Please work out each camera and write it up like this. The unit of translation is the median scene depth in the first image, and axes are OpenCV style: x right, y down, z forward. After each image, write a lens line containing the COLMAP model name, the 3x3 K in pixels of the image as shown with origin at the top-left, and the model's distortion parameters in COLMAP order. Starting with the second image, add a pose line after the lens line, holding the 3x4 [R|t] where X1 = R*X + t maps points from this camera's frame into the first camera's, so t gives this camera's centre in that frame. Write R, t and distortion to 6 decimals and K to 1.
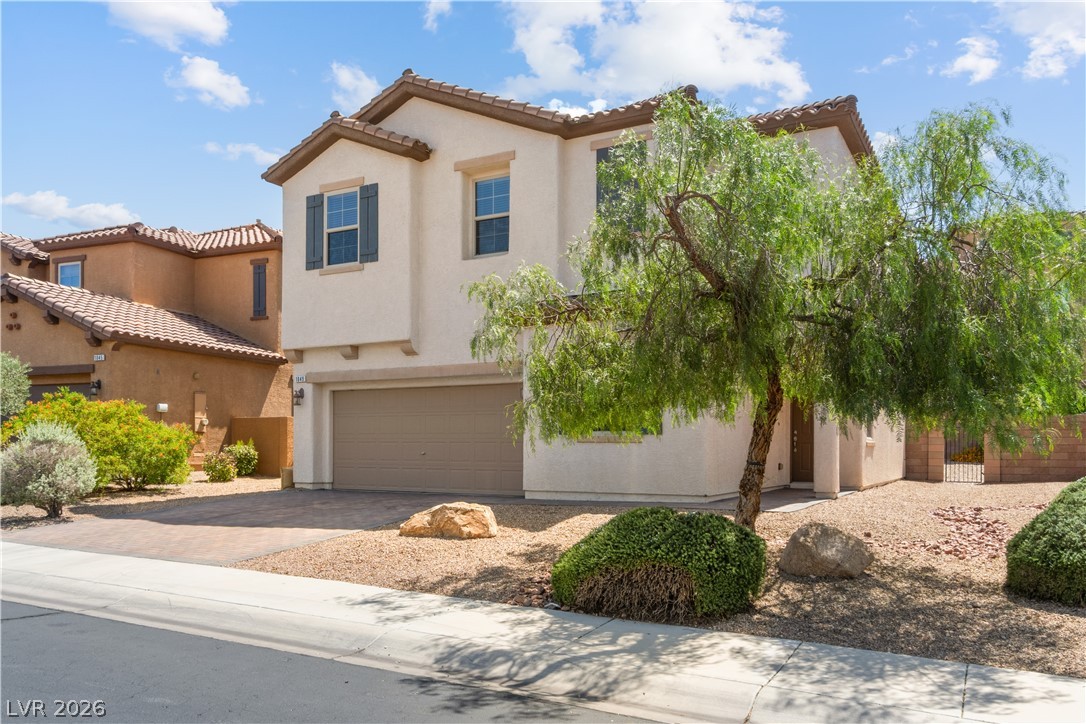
lens RADIAL K [[783.1, 0, 545.2], [0, 783.1, 466.2], [0, 0, 1]] dist [0.003196, -0.000463]
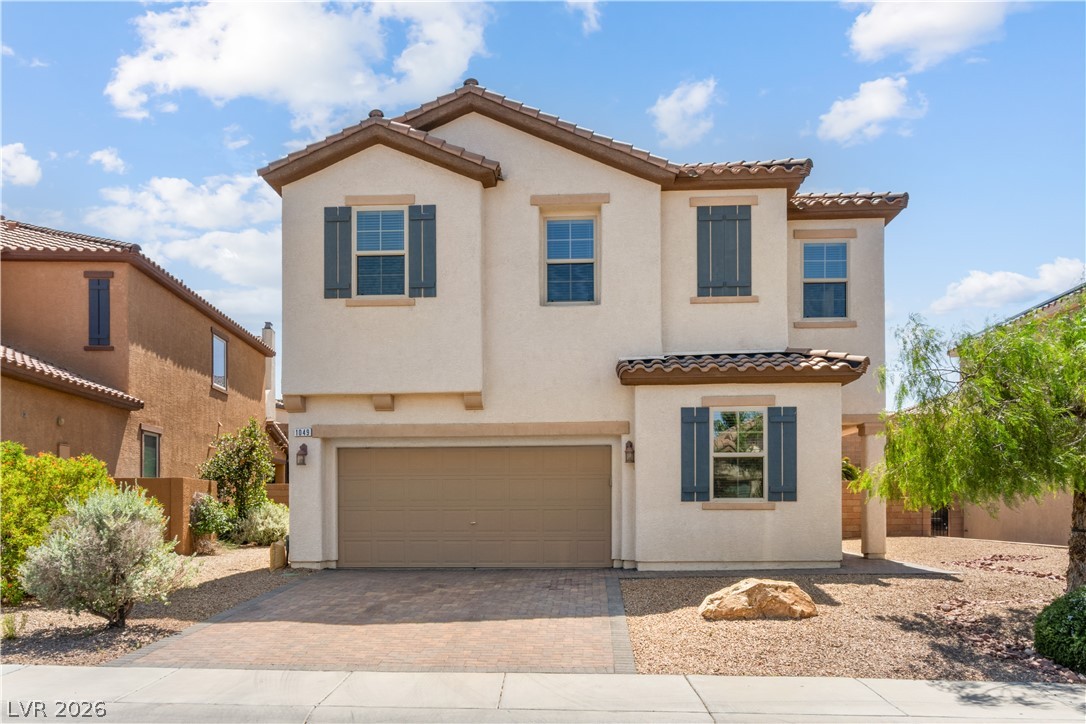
lens RADIAL K [[801.8, 0, 541.5], [0, 801.8, 520.2], [0, 0, 1]] dist [0.001541, -0.000109]
pose [[0.908842, -0.013566, 0.416919, -0.474752], [0.017183, 0.999840, -0.004923, -0.014245], [-0.416786, 0.011638, 0.908930, 0.167309]]
